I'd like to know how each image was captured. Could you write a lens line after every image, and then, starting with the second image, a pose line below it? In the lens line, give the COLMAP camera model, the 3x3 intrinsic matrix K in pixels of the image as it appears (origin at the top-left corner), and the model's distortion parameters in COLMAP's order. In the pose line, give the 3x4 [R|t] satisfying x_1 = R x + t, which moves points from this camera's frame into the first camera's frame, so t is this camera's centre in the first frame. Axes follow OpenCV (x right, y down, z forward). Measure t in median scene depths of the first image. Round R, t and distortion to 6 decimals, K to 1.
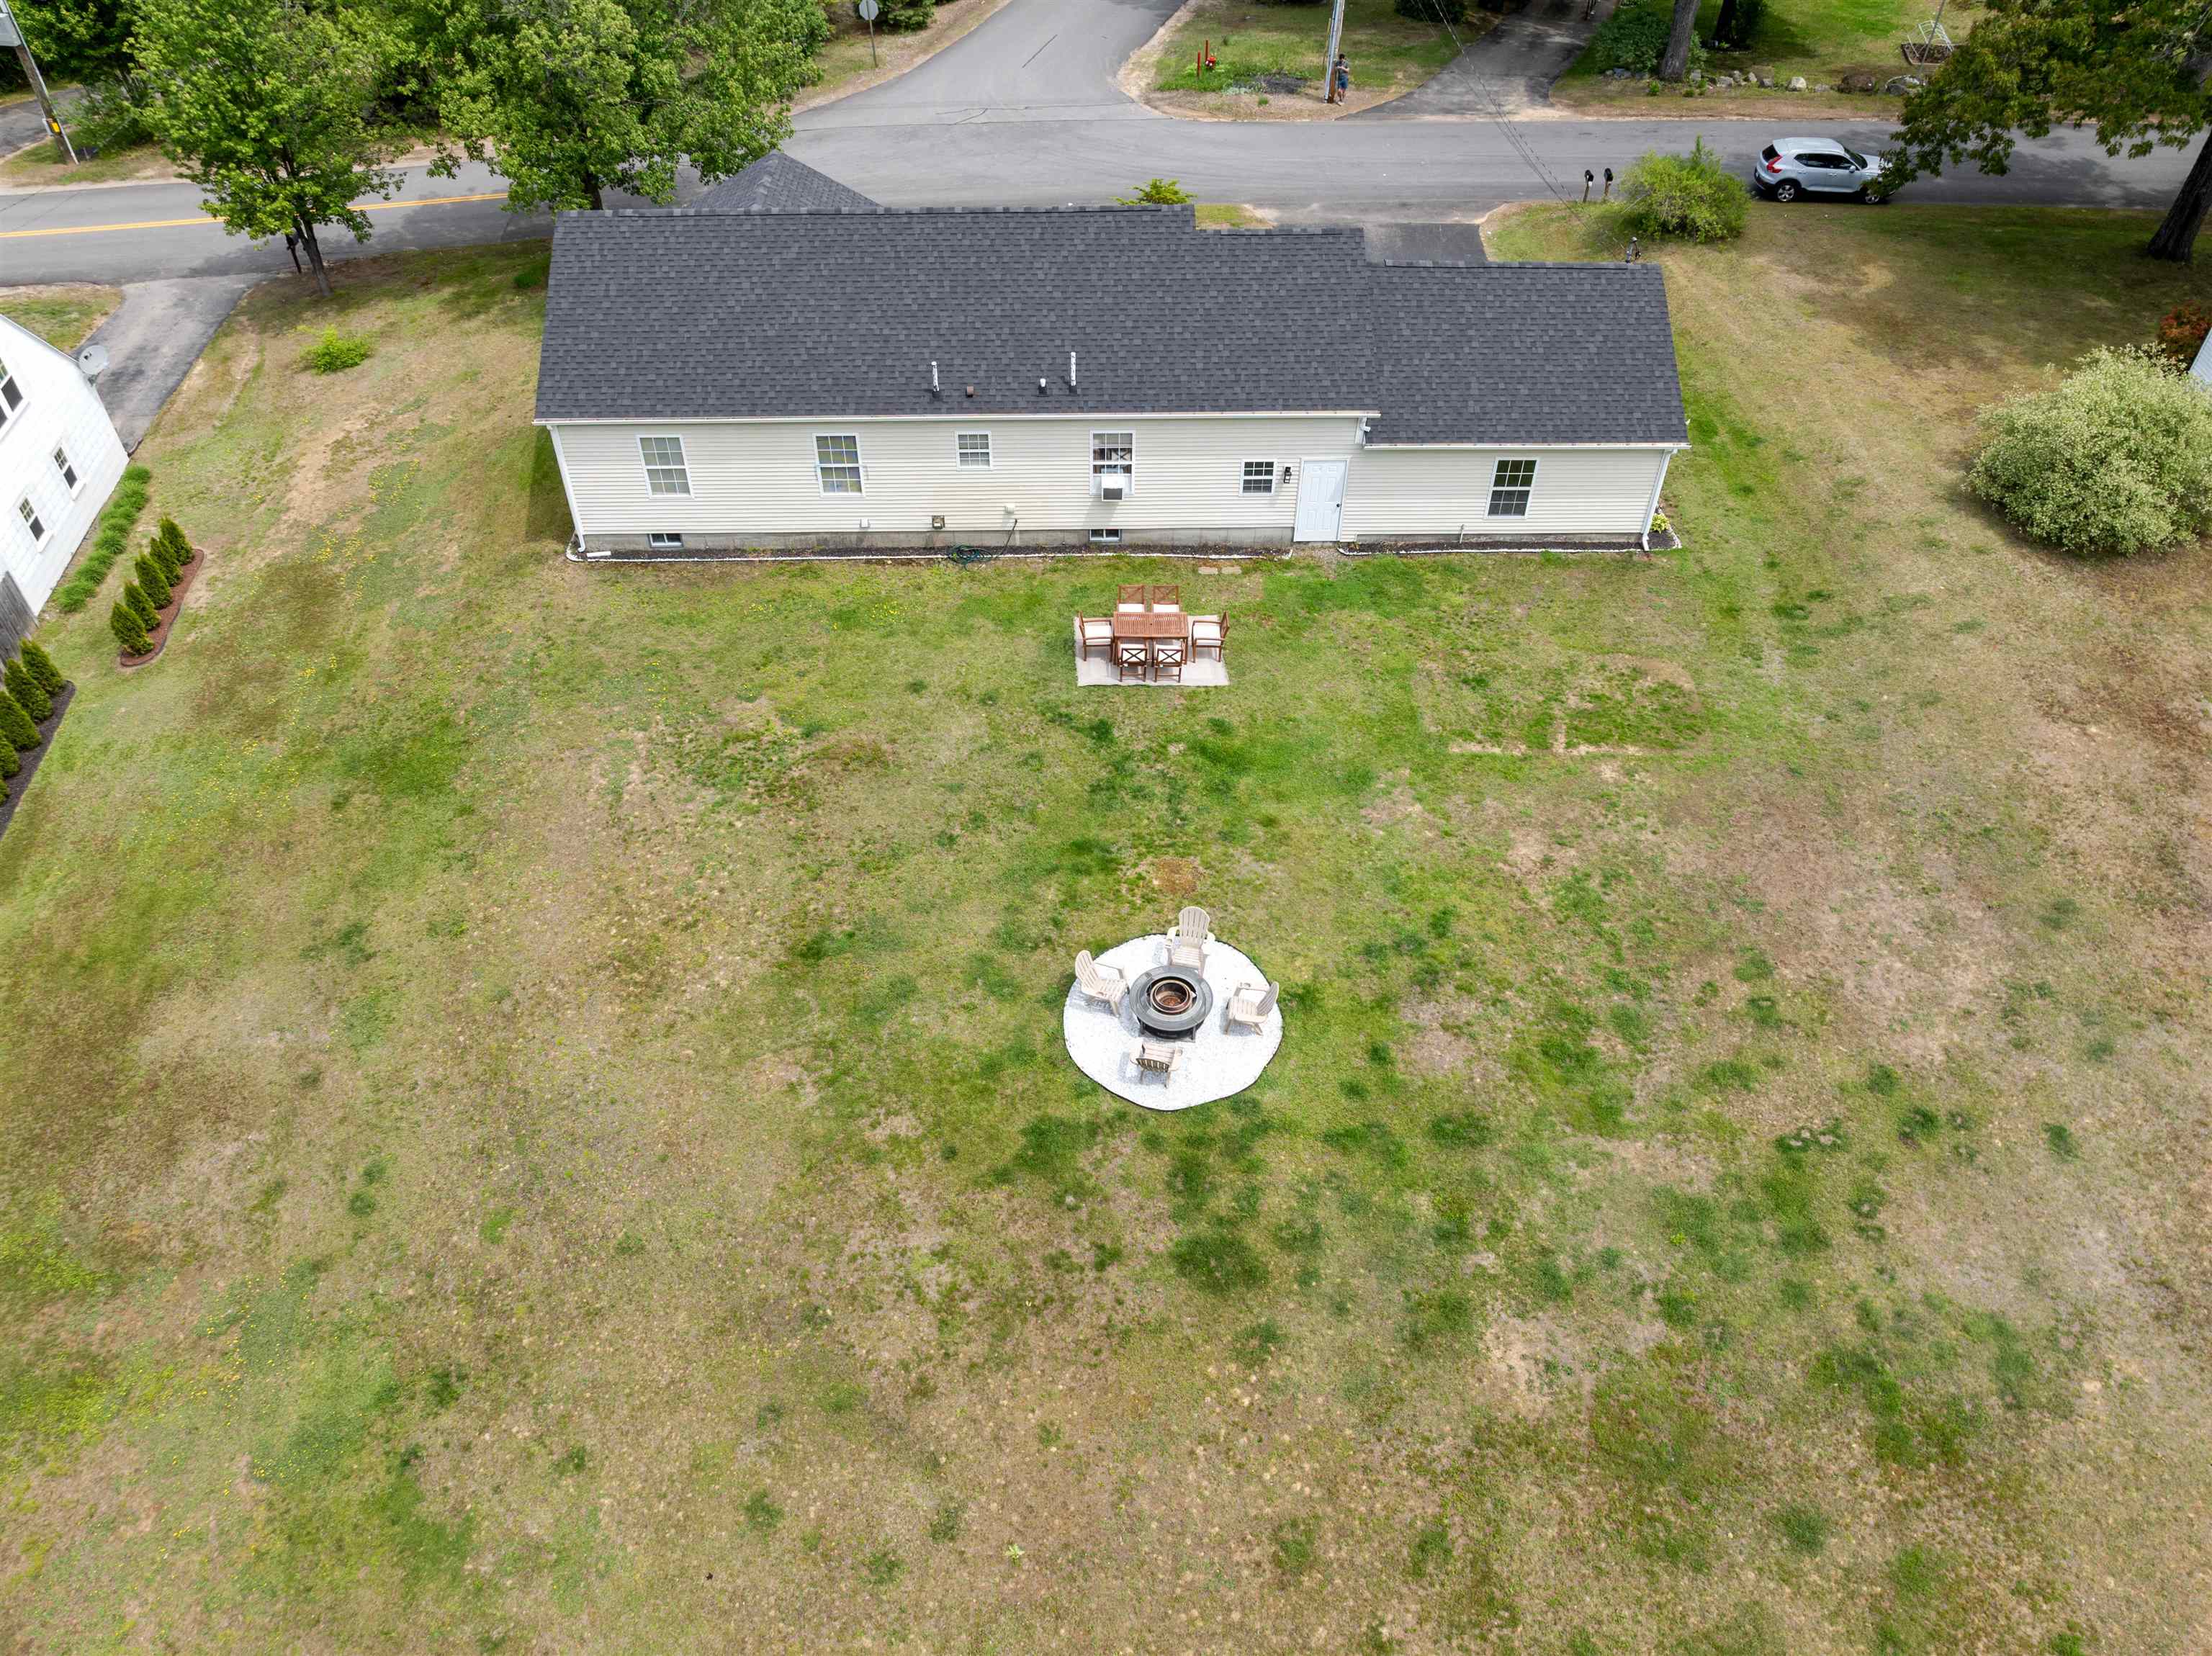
lens RADIAL K [[1570.7, 0, 1118.1], [0, 1570.7, 814.4], [0, 0, 1]] dist [-0.033934, -0.008794]
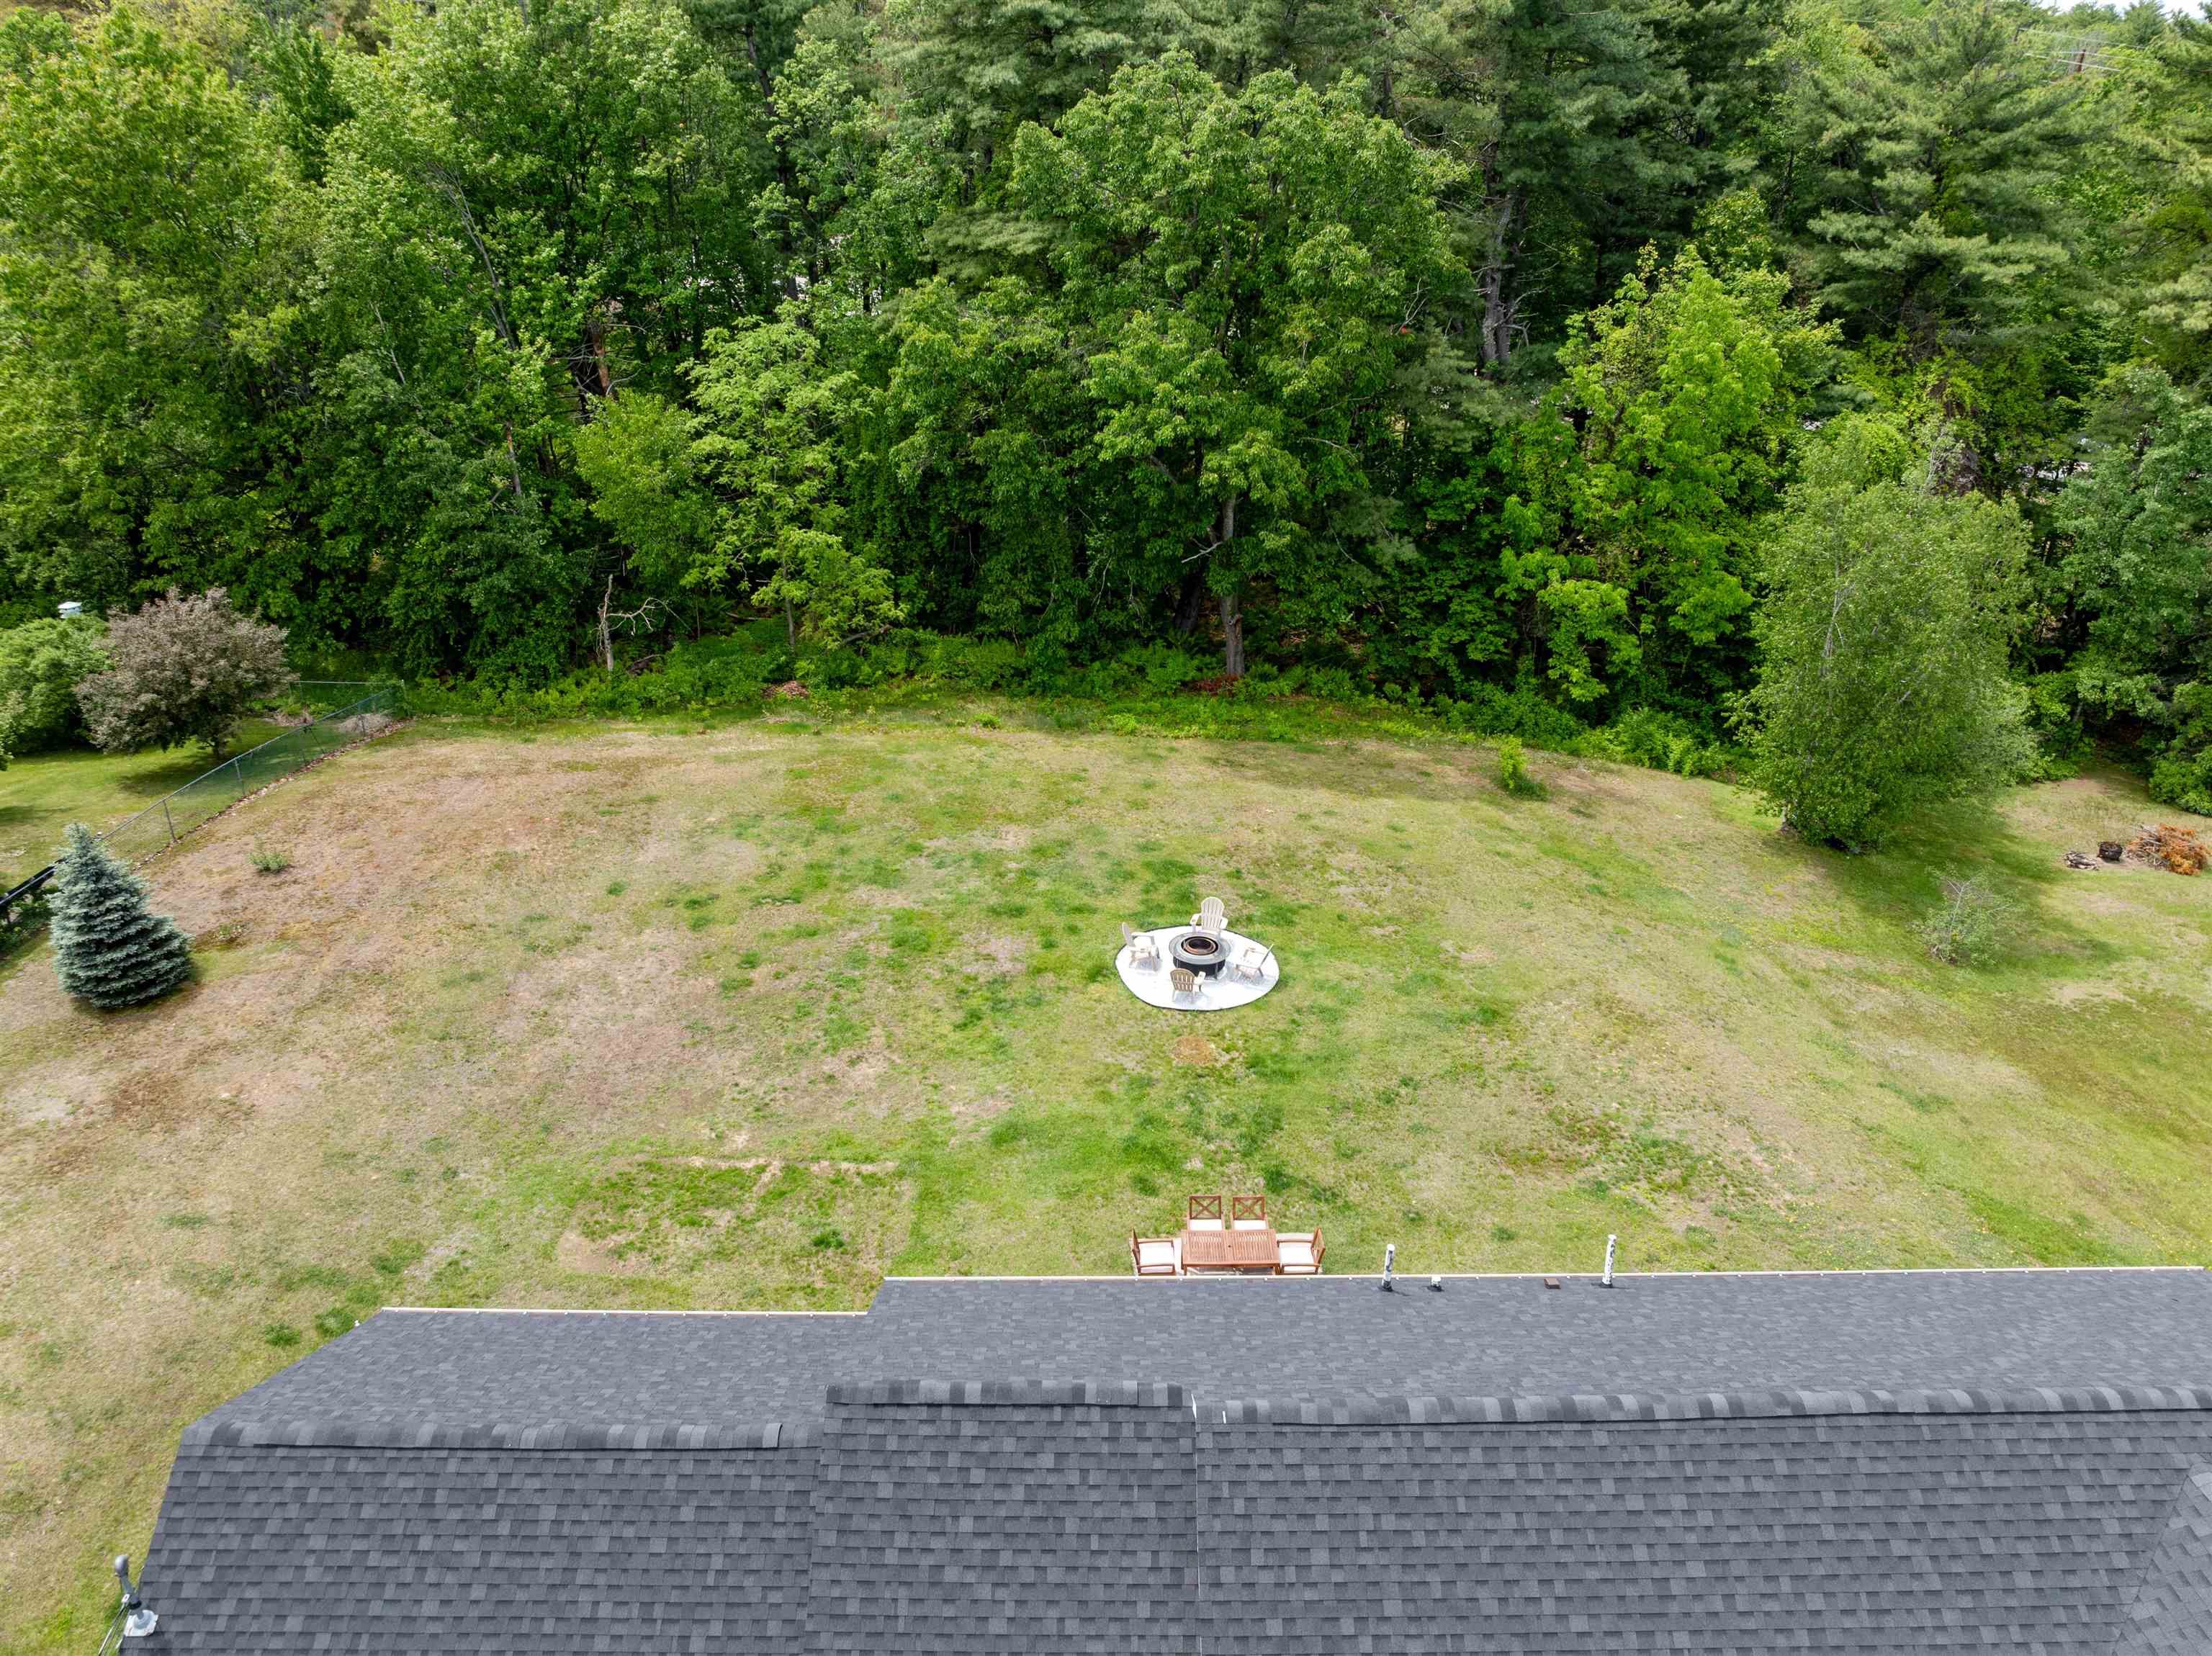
lens RADIAL K [[1559.4, 0, 1117.0], [0, 1559.4, 829.8], [0, 0, 1]] dist [-0.038618, 0.005237]
pose [[-0.999729, -0.020892, 0.010270, 0.080541], [0.002621, 0.337343, 0.941378, -1.011864], [-0.023132, 0.941150, -0.337197, 1.171926]]
